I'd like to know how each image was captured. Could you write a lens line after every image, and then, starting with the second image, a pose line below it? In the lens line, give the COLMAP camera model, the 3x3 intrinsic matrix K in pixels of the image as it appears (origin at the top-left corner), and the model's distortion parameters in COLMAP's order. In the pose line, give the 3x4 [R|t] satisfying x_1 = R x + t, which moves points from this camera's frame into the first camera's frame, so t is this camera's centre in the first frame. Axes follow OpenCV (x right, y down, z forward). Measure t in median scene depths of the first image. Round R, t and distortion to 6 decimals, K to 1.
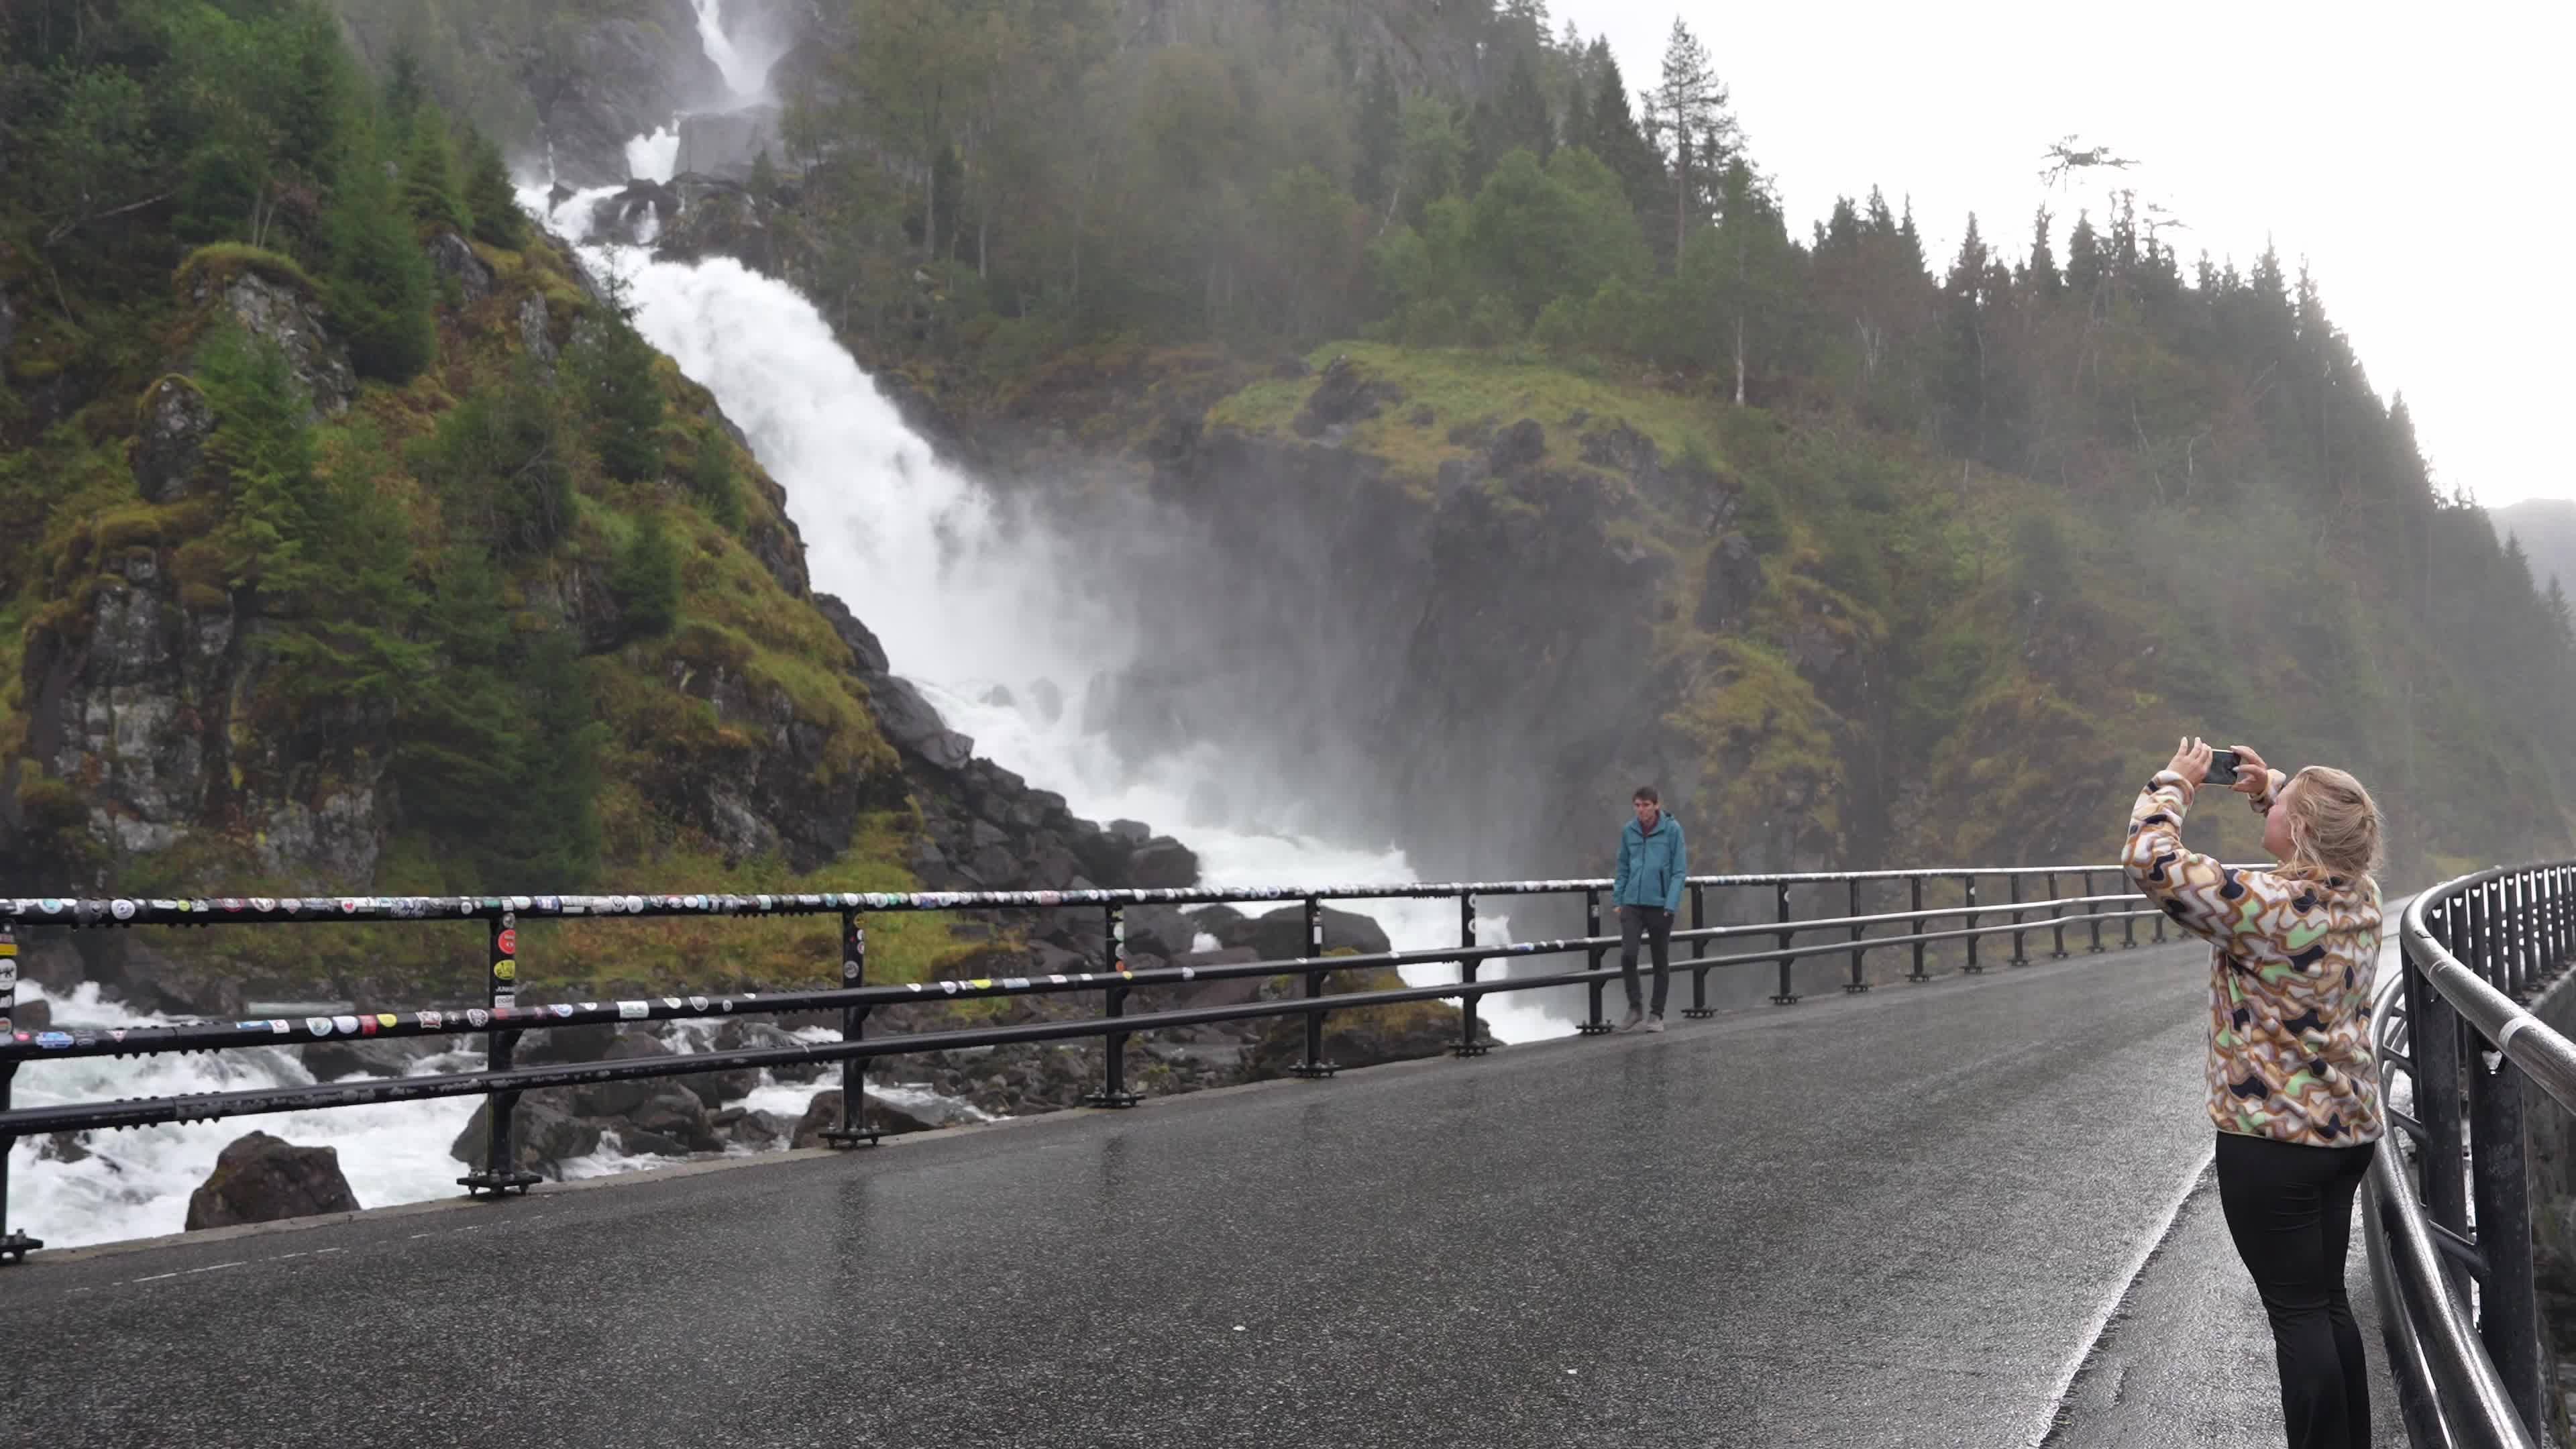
lens RADIAL K [[2180.1, 0, 1277.5], [0, 2180.1, 733.7], [0, 0, 1]] dist [-0.103273, 0.067023]
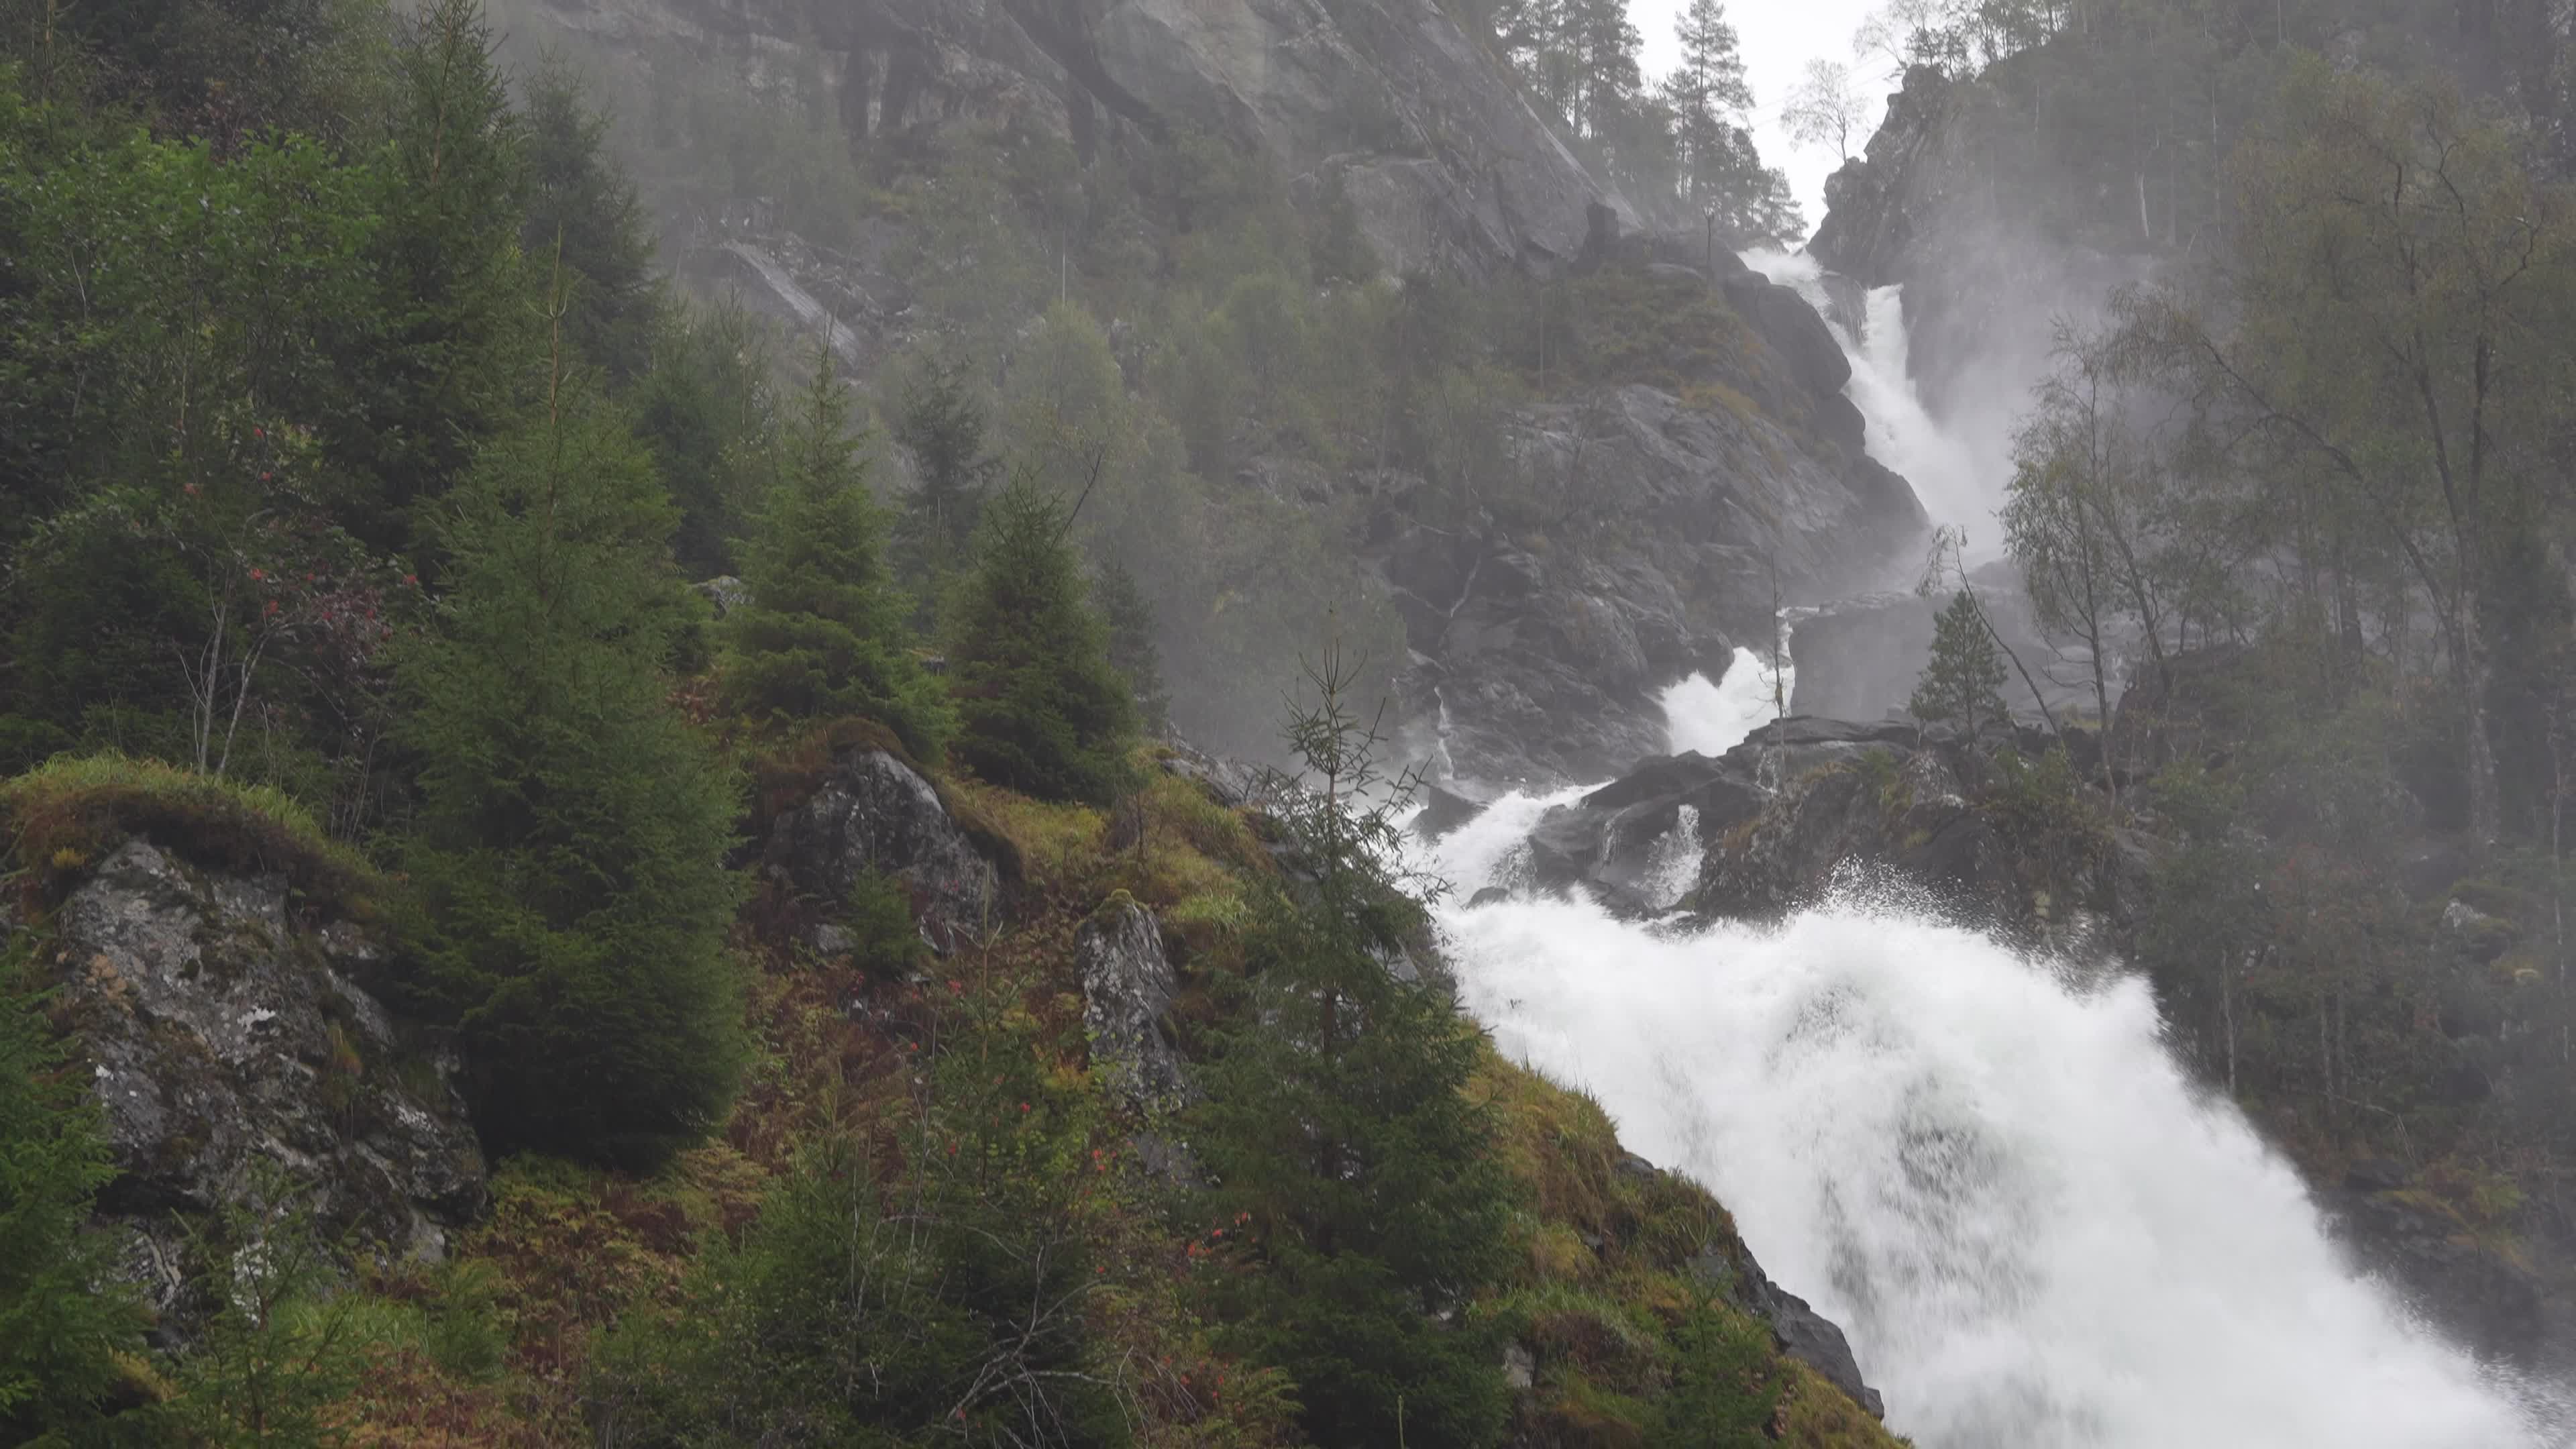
lens RADIAL K [[5997.1, 0, 1309.0], [0, 5997.1, 697.8], [0, 0, 1]] dist [0.301151, 0.000000]
pose [[0.930110, -0.115887, -0.348520, -0.007691], [0.017807, 0.962029, -0.272364, 0.009509], [0.366850, 0.247123, 0.896857, 0.238960]]
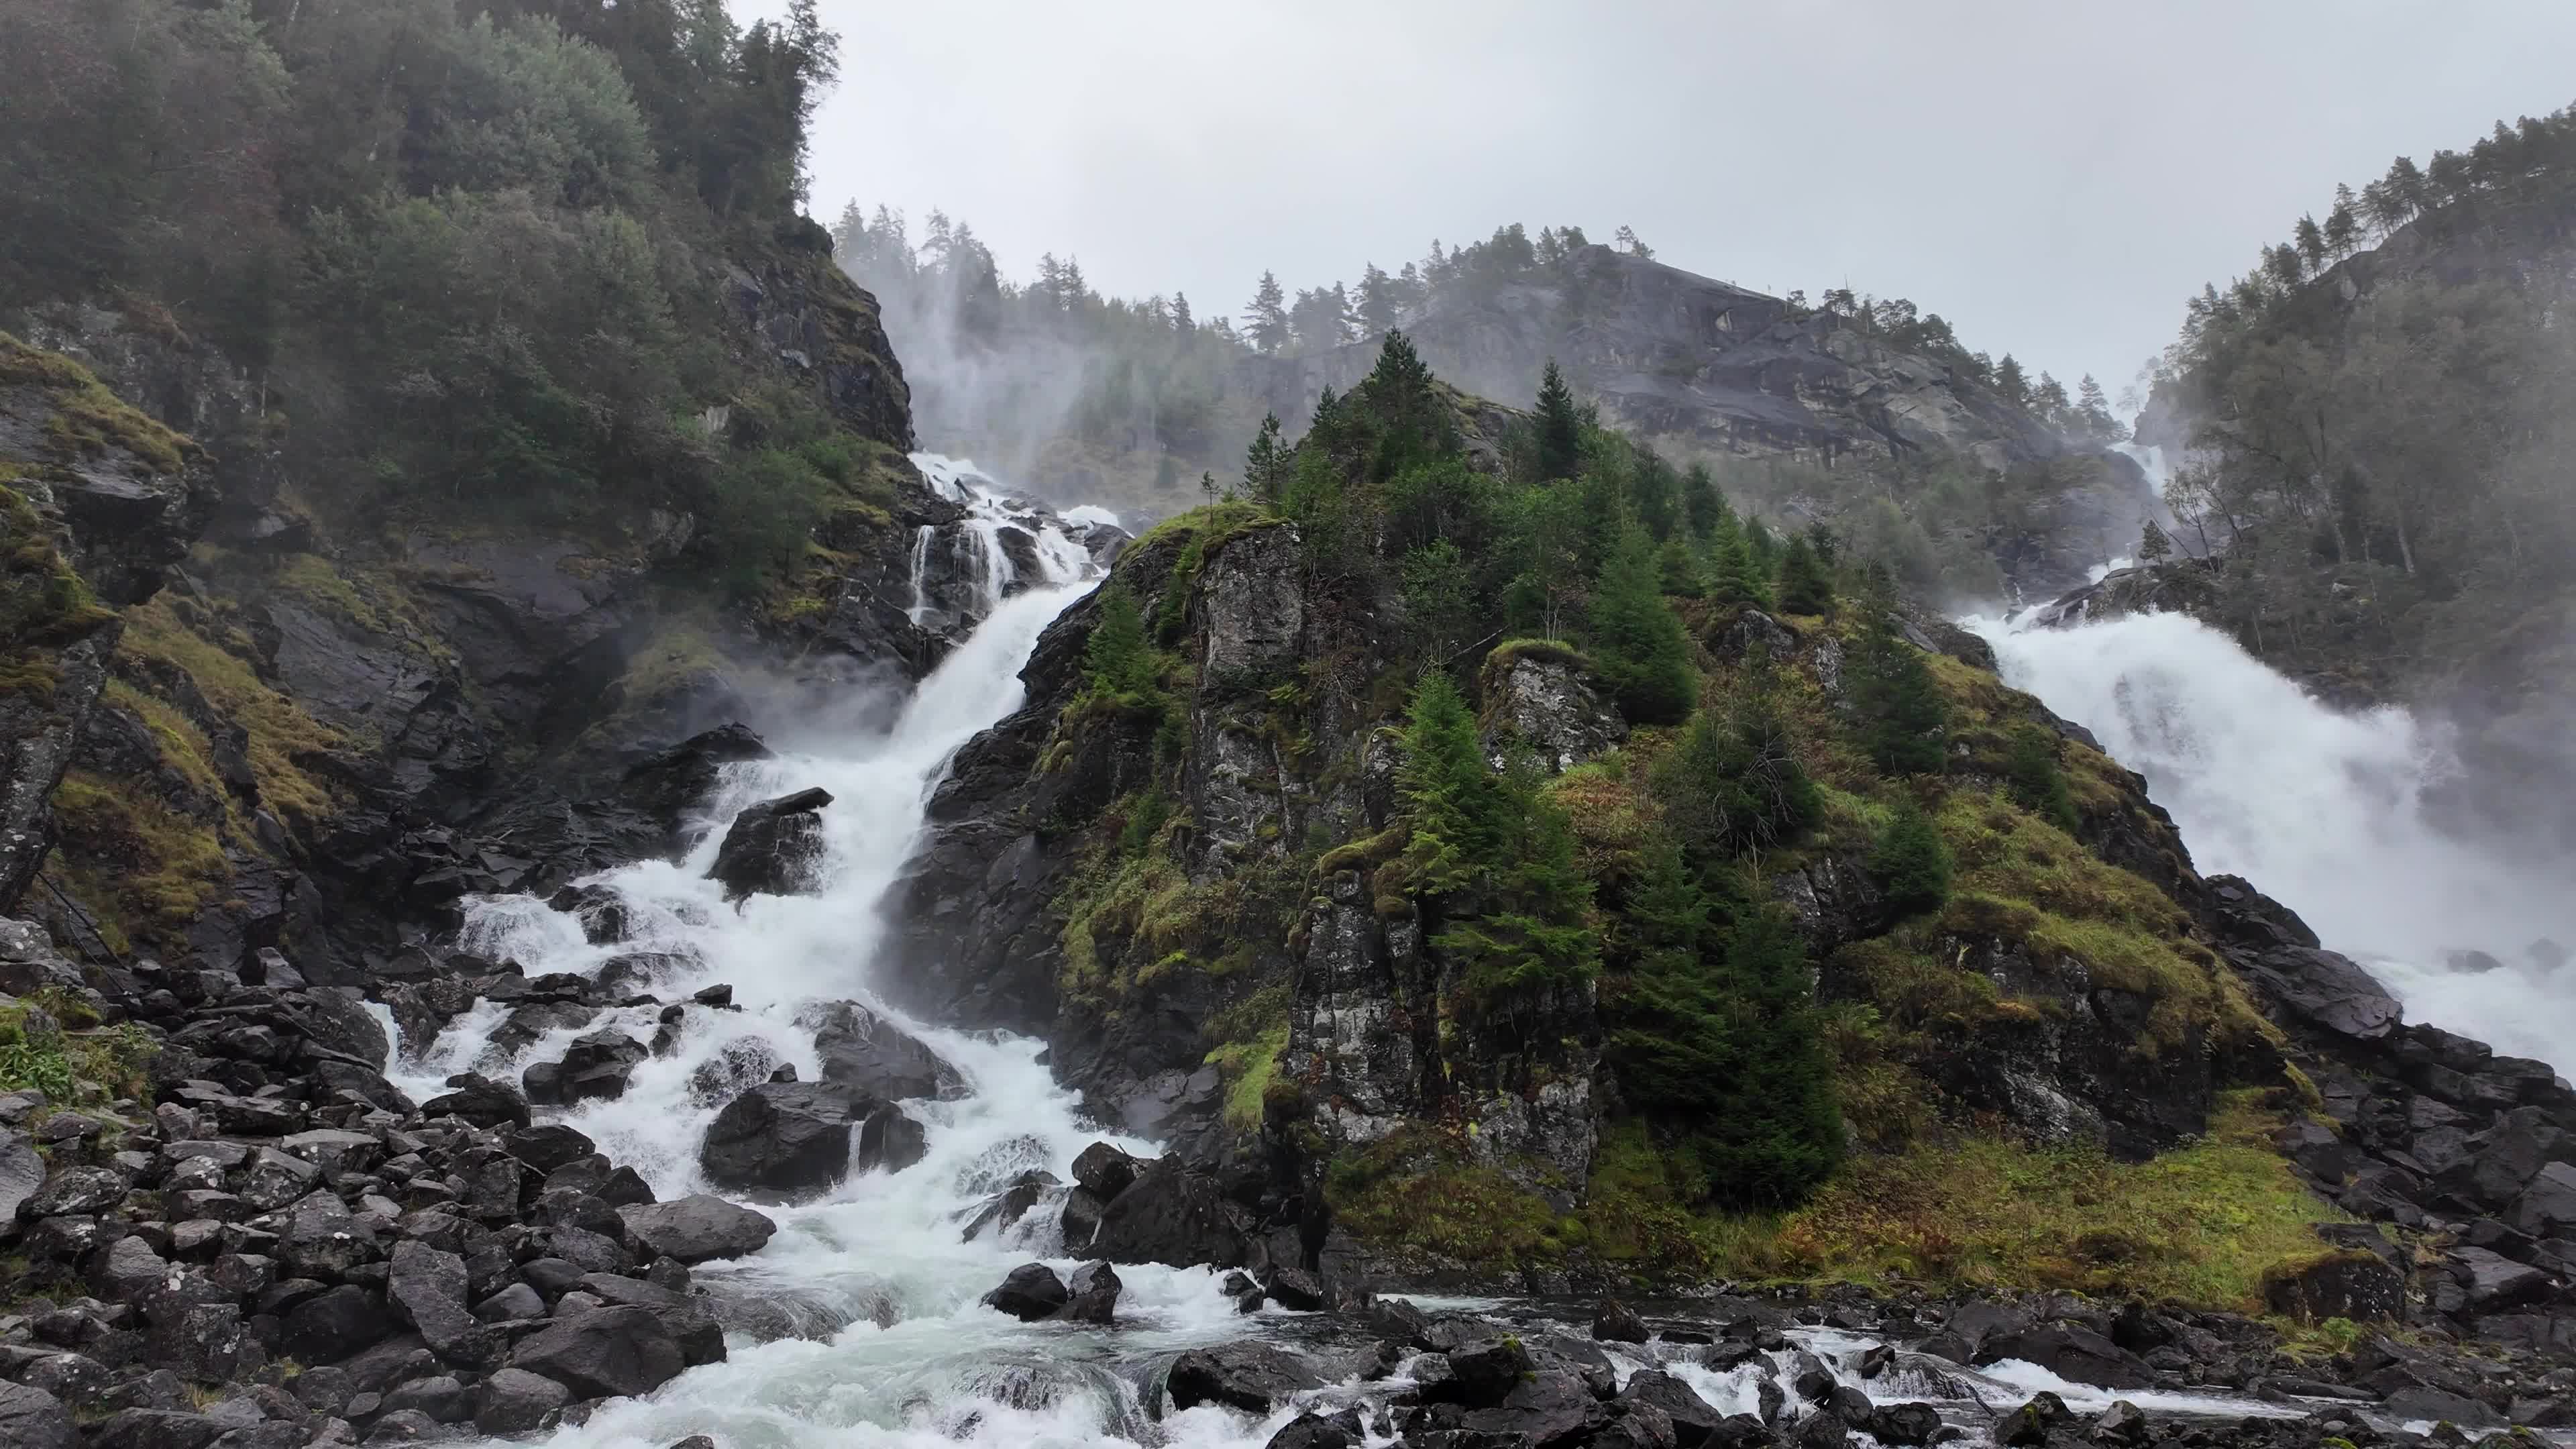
lens RADIAL K [[1501.0, 0, 1289.0], [0, 1501.0, 702.7], [0, 0, 1]] dist [0.030349, -0.024246]
pose [[0.654088, -0.233535, -0.719465, 0.044605], [0.053444, 0.963038, -0.264010, 0.029084], [0.754528, 0.134235, 0.642393, 0.318764]]
